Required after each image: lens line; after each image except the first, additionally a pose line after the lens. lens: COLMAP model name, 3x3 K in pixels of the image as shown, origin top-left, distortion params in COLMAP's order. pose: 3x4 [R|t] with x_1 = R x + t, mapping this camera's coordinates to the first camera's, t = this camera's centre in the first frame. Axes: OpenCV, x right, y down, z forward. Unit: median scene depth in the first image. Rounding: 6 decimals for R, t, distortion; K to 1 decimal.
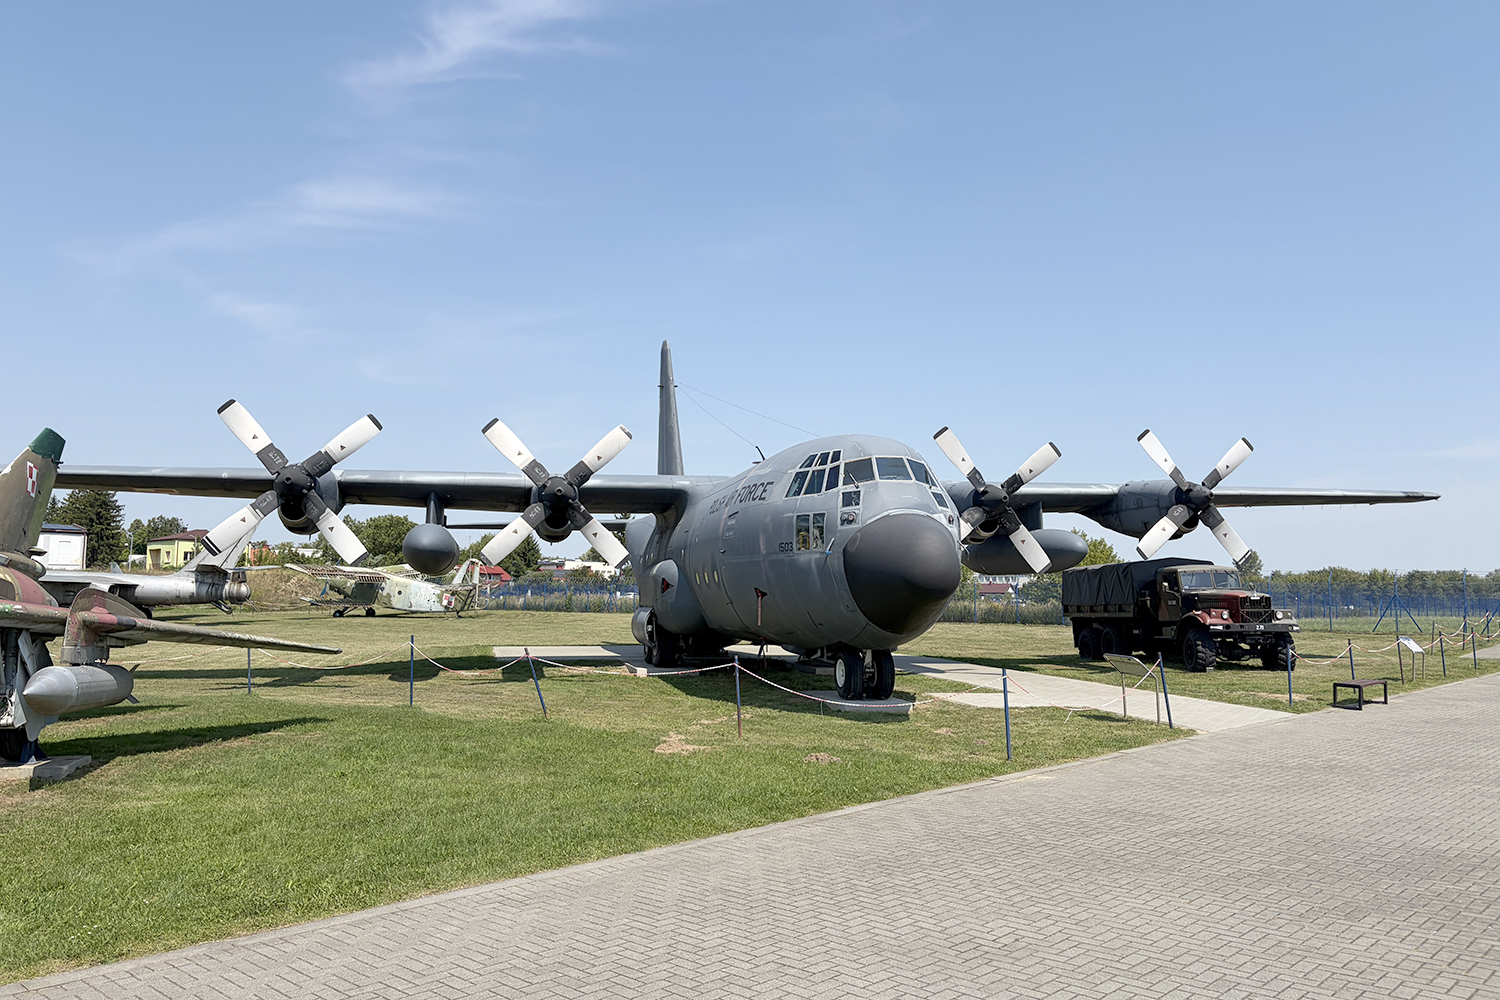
lens RADIAL K [[1104.6, 0, 738.3], [0, 1104.6, 489.7], [0, 0, 1]] dist [0.005439, 0.020329]
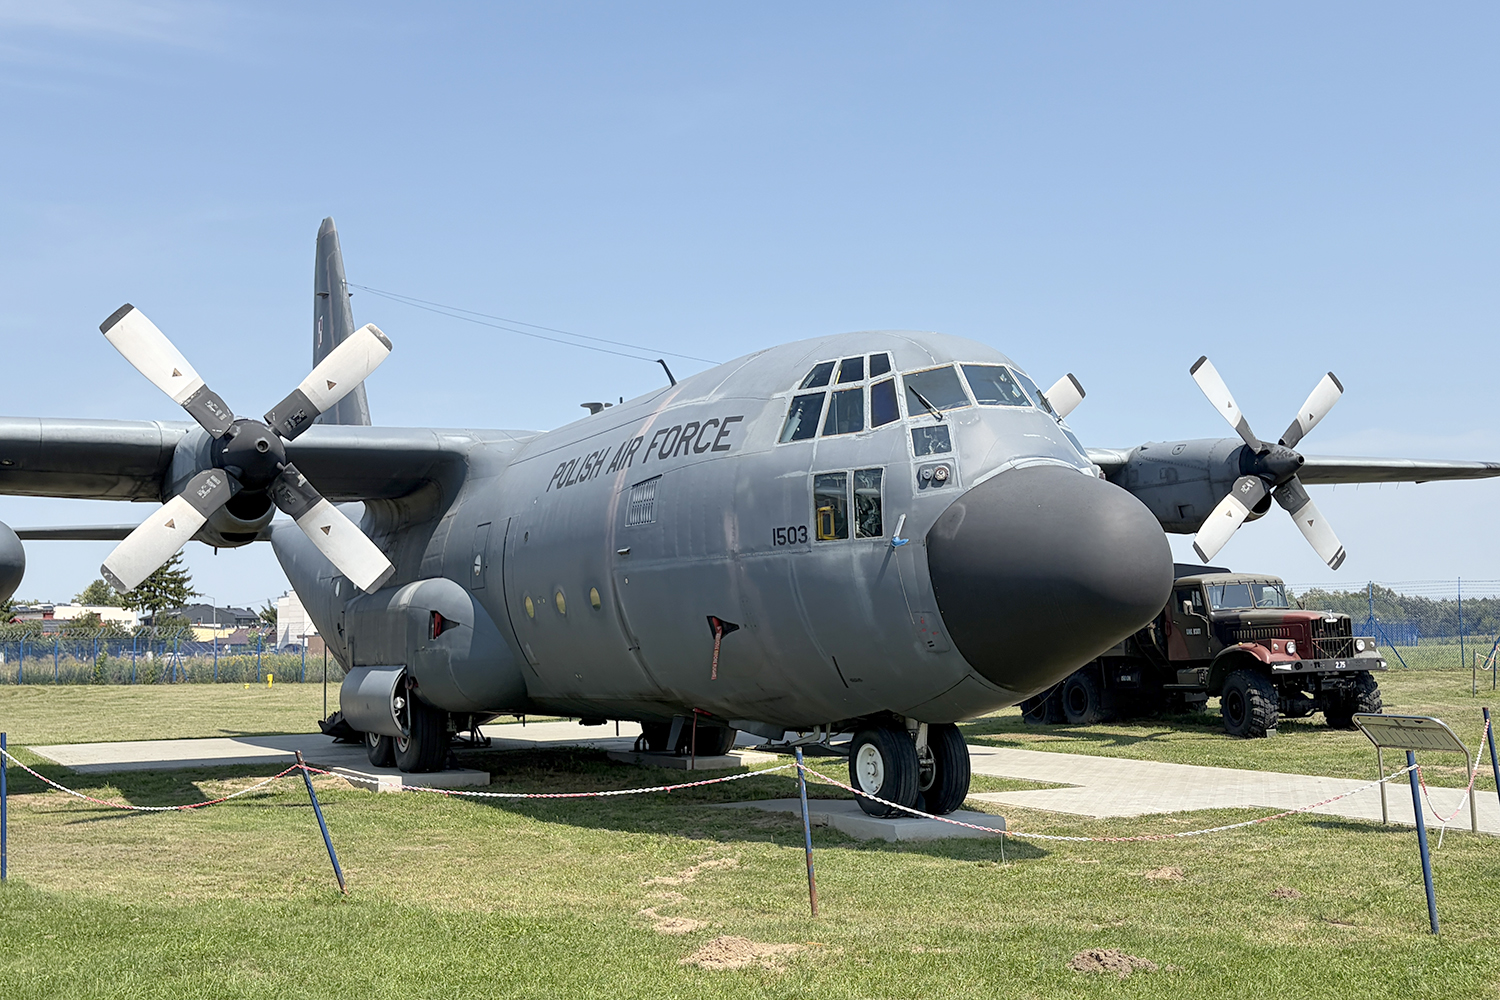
lens RADIAL K [[1588.6, 0, 723.8], [0, 1588.6, 519.1], [0, 0, 1]] dist [0.023833, 0.000000]
pose [[0.967761, -0.010589, 0.251646, -0.121764], [0.006725, 0.999846, 0.016210, 0.021616], [-0.251779, -0.013995, 0.967684, 0.190142]]
